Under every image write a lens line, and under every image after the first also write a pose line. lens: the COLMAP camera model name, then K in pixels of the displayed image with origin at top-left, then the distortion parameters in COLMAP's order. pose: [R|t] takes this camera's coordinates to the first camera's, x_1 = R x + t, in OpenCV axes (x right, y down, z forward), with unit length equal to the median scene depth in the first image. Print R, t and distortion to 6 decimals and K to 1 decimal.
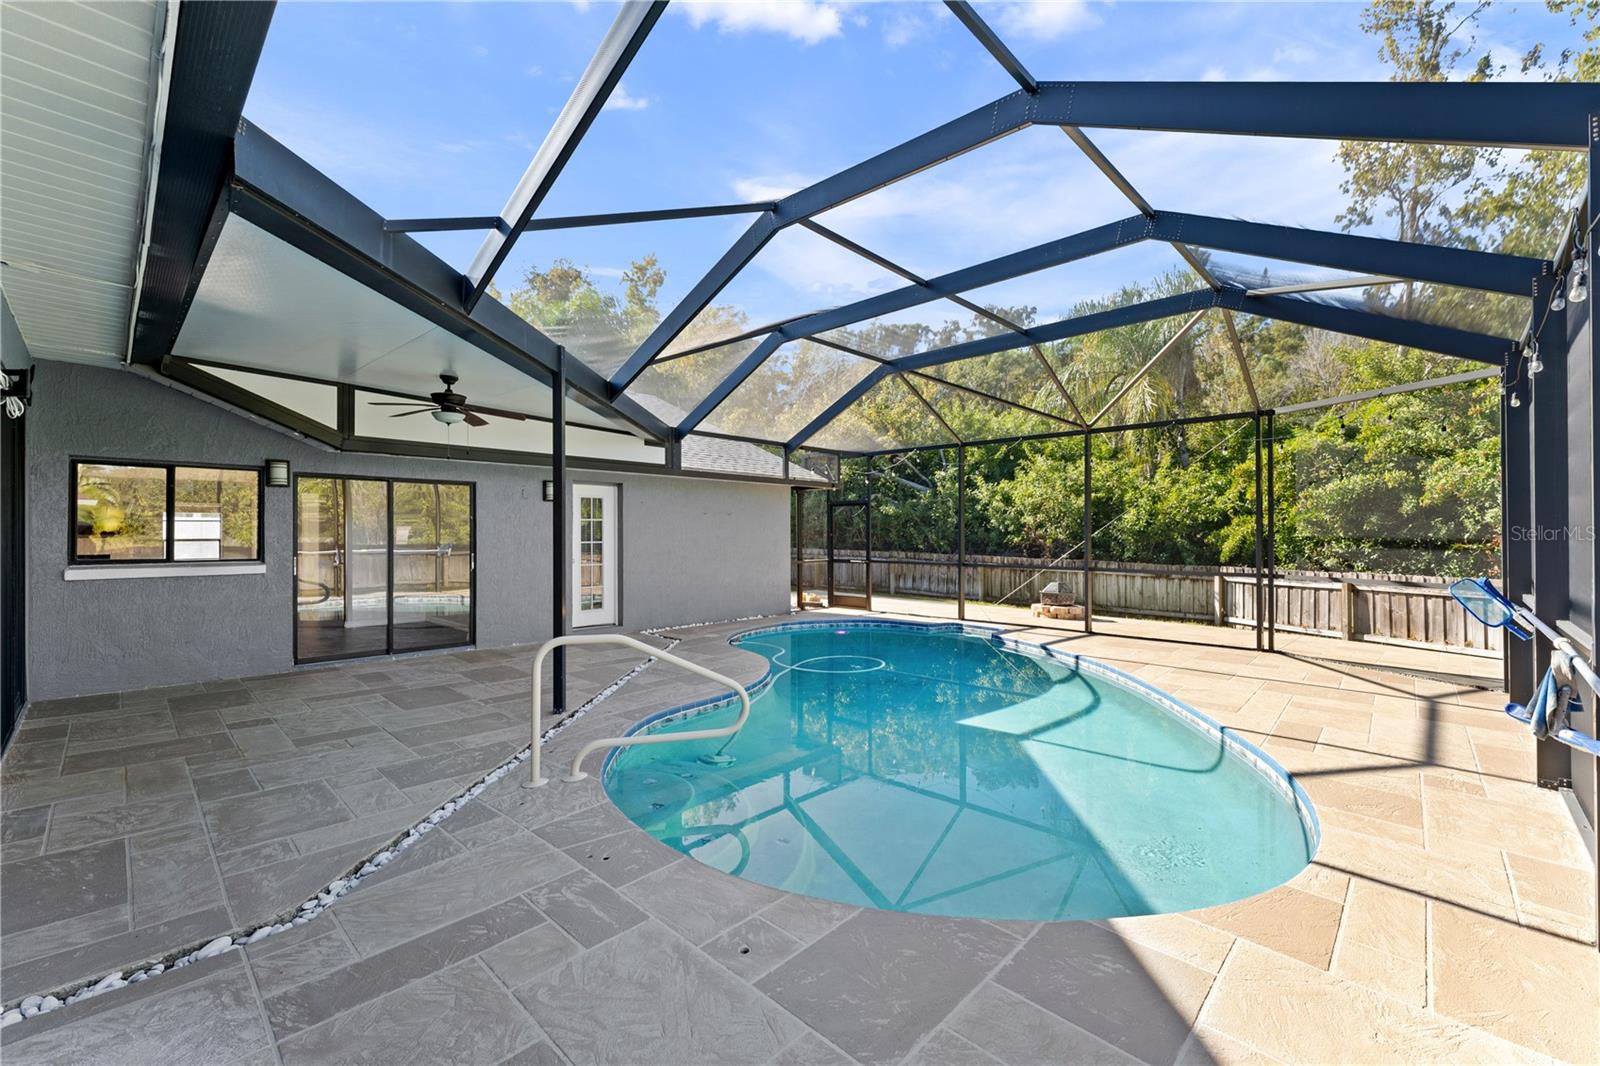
lens RADIAL K [[665.0, 0, 814.0], [0, 665.0, 531.2], [0, 0, 1]] dist [0.002677, -0.000860]
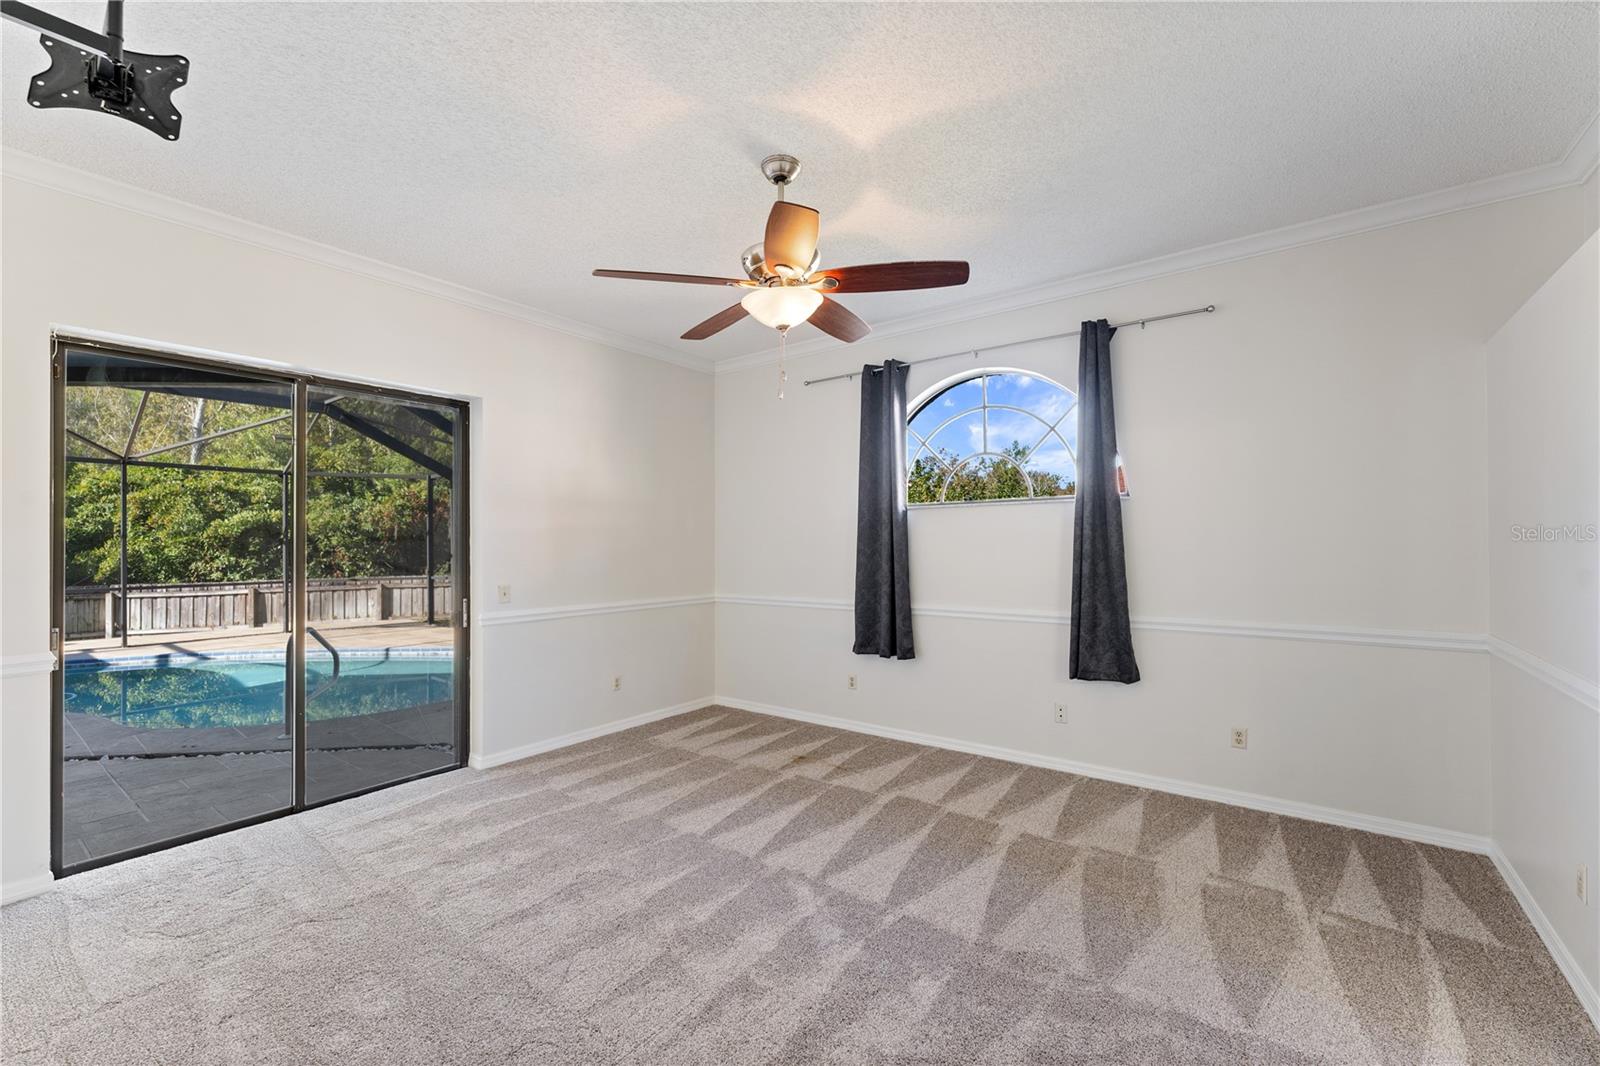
lens RADIAL K [[665.0, 0, 801.9], [0, 665.0, 547.0], [0, 0, 1]] dist [0.002677, -0.000860]
pose [[-0.111376, -0.007838, 0.993747, -0.623618], [0.001543, 0.999966, 0.008060, -0.016174], [-0.993777, 0.002431, -0.111360, 0.006708]]
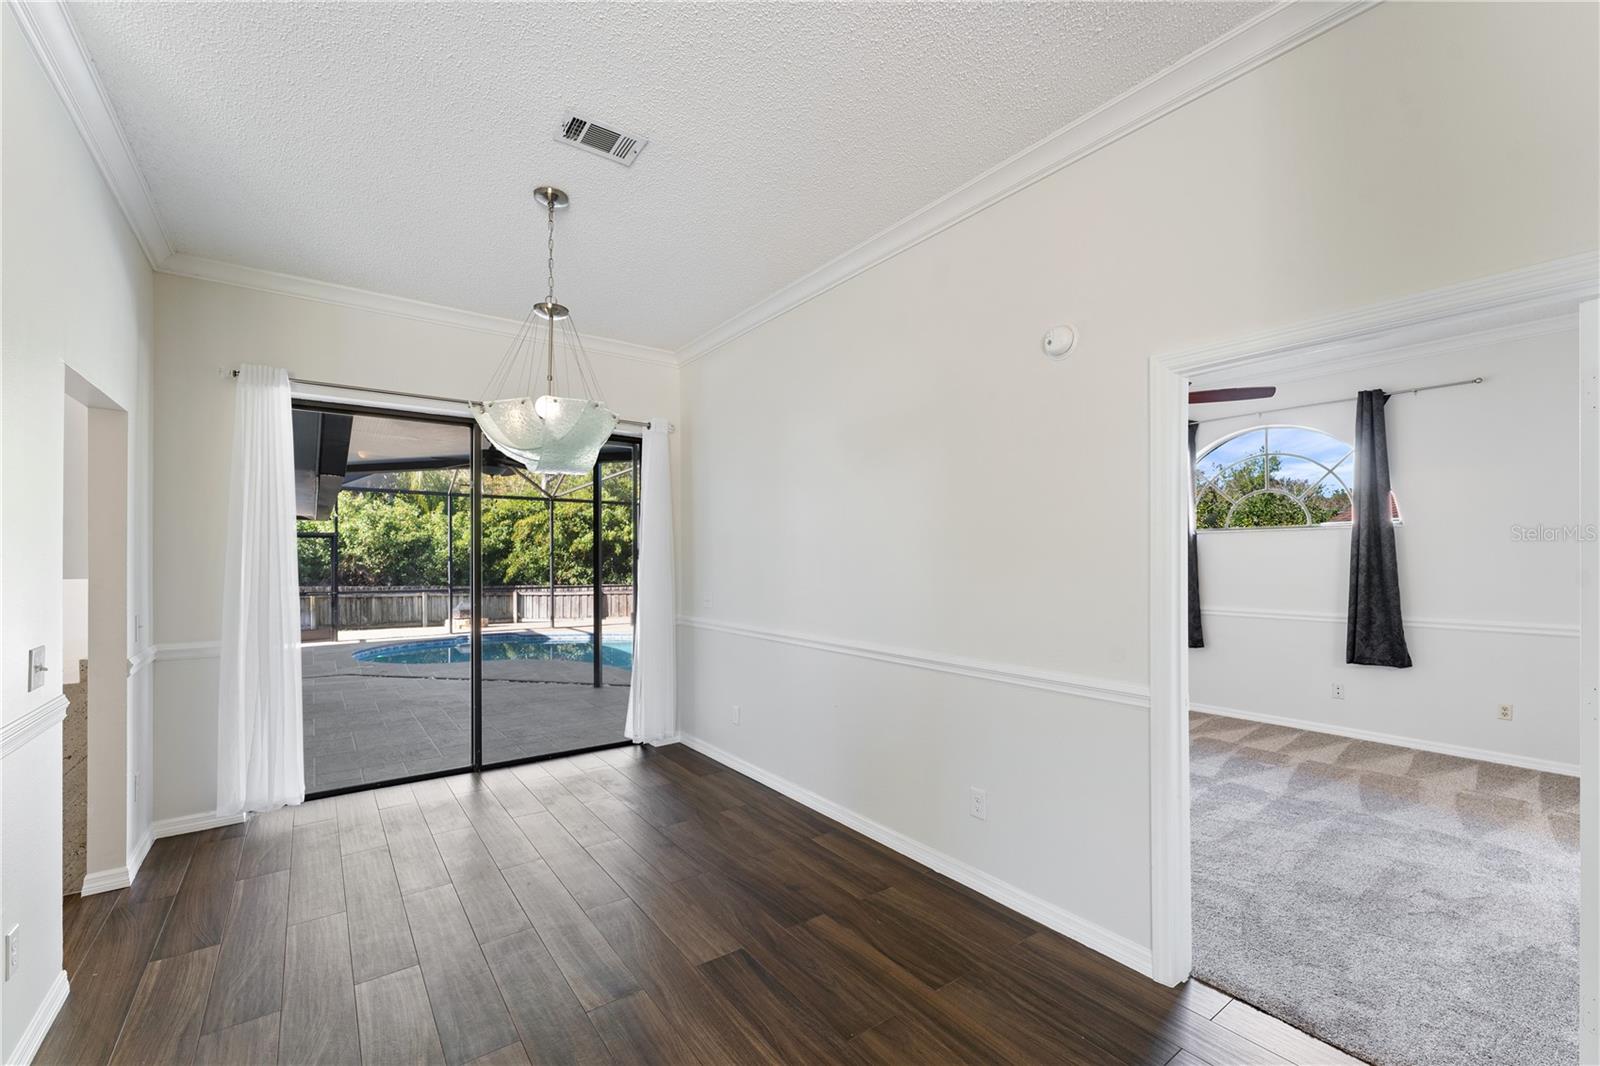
lens RADIAL K [[665.0, 0, 793.3], [0, 665.0, 557.0], [0, 0, 1]] dist [0.002677, -0.000860]
pose [[0.187683, 0.000599, 0.982229, -0.796530], [-0.004701, 0.999989, 0.000288, -0.015735], [-0.982218, -0.004671, 0.187684, 0.106283]]
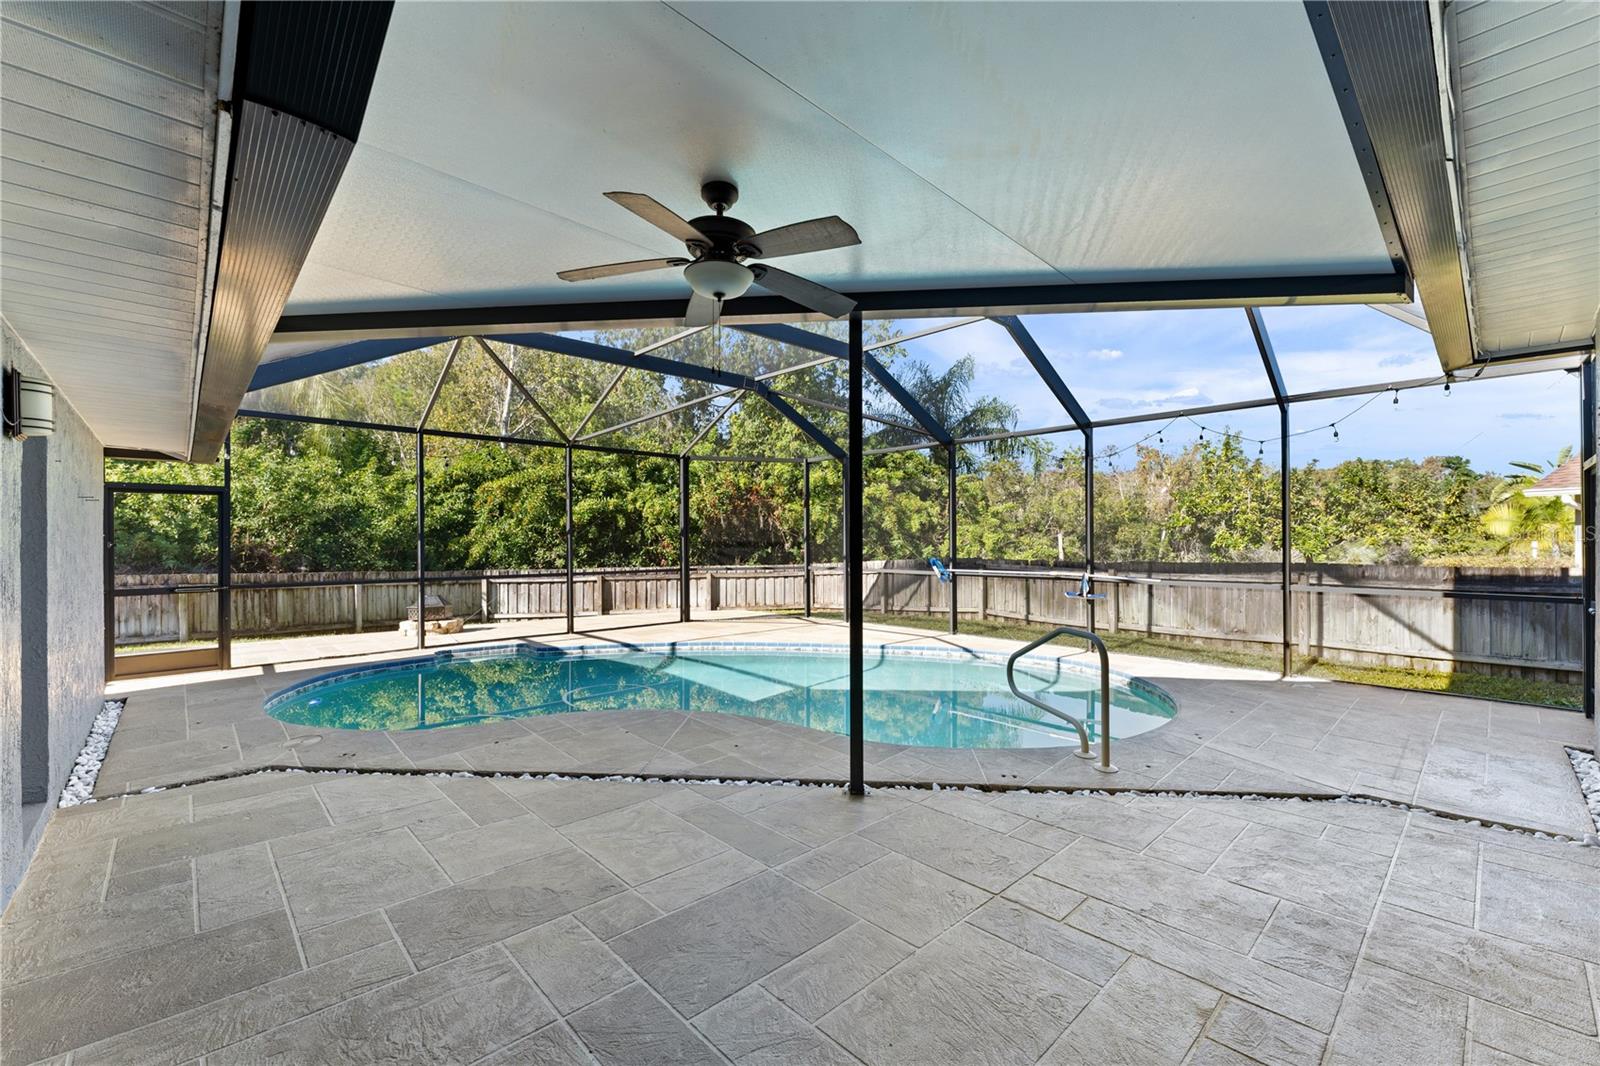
lens RADIAL K [[665.0, 0, 800.3], [0, 665.0, 537.1], [0, 0, 1]] dist [0.002677, -0.000860]
pose [[0.062882, -0.000238, 0.998021, -0.499356], [-0.004394, 0.999990, 0.000515, -0.005490], [-0.998011, -0.004417, 0.062880, 0.426451]]
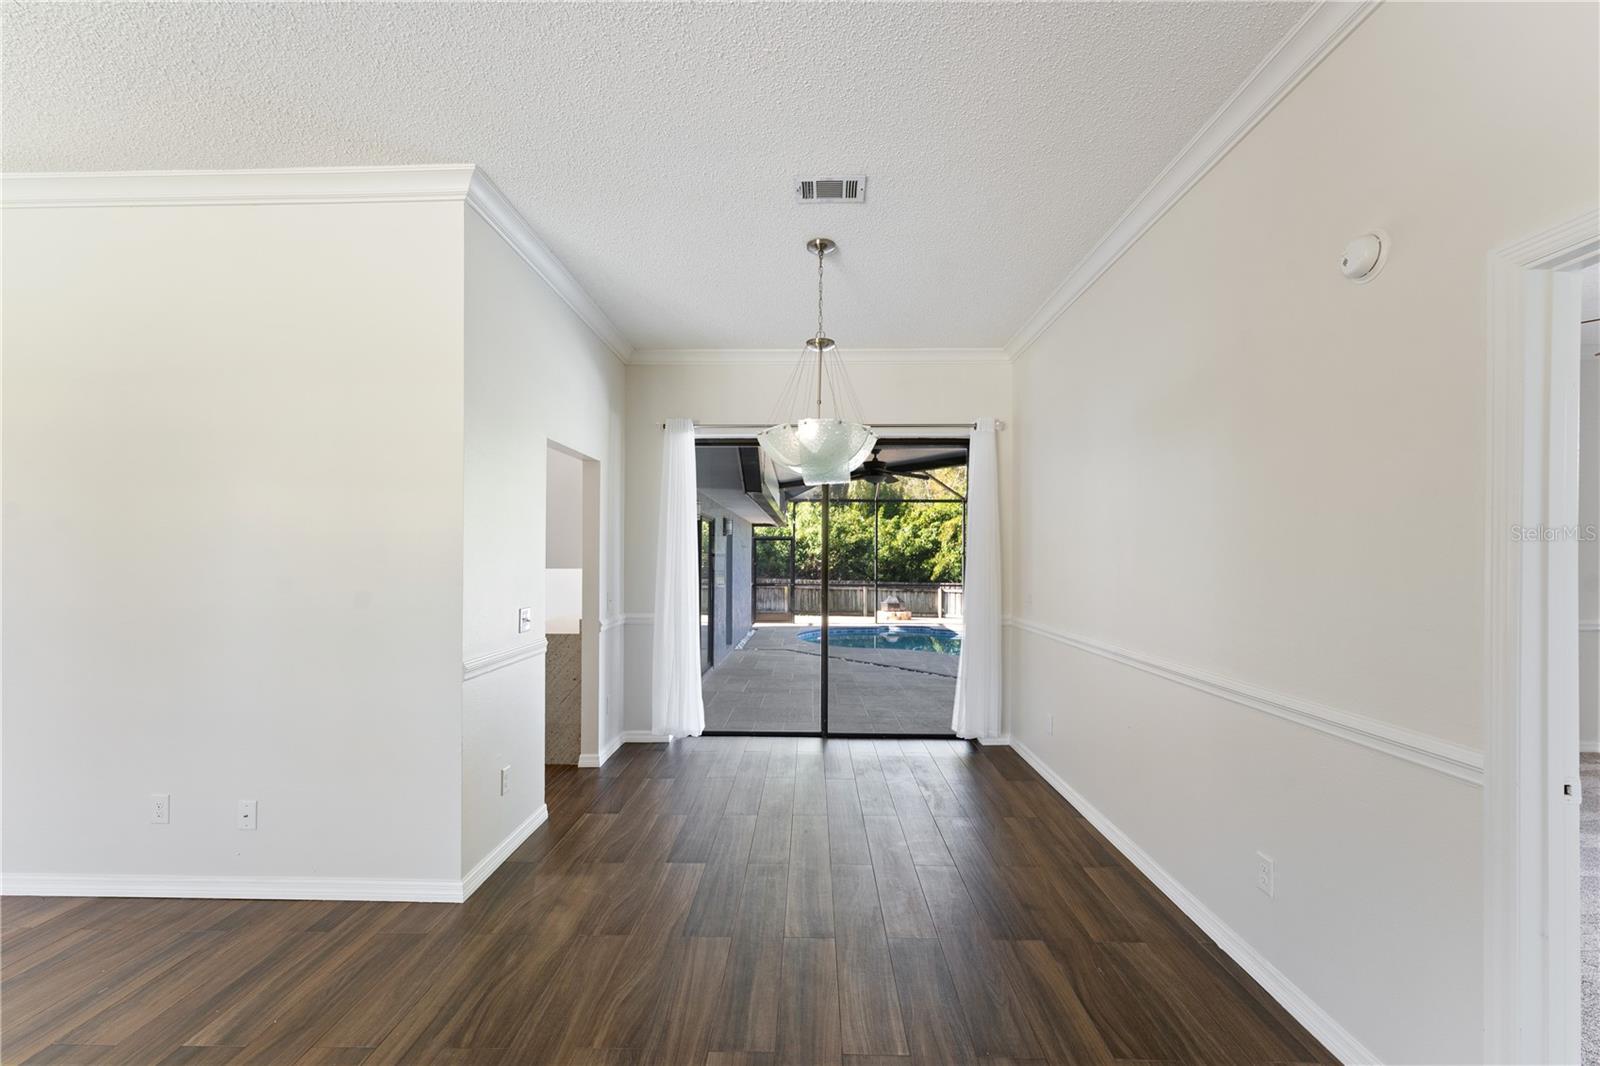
lens RADIAL K [[665.0, 0, 787.3], [0, 665.0, 557.1], [0, 0, 1]] dist [0.002677, -0.000860]
pose [[0.749642, 0.001291, 0.661842, -0.774892], [-0.006103, 0.999969, 0.004963, -0.015856], [-0.661815, -0.007760, 0.749627, 0.043620]]
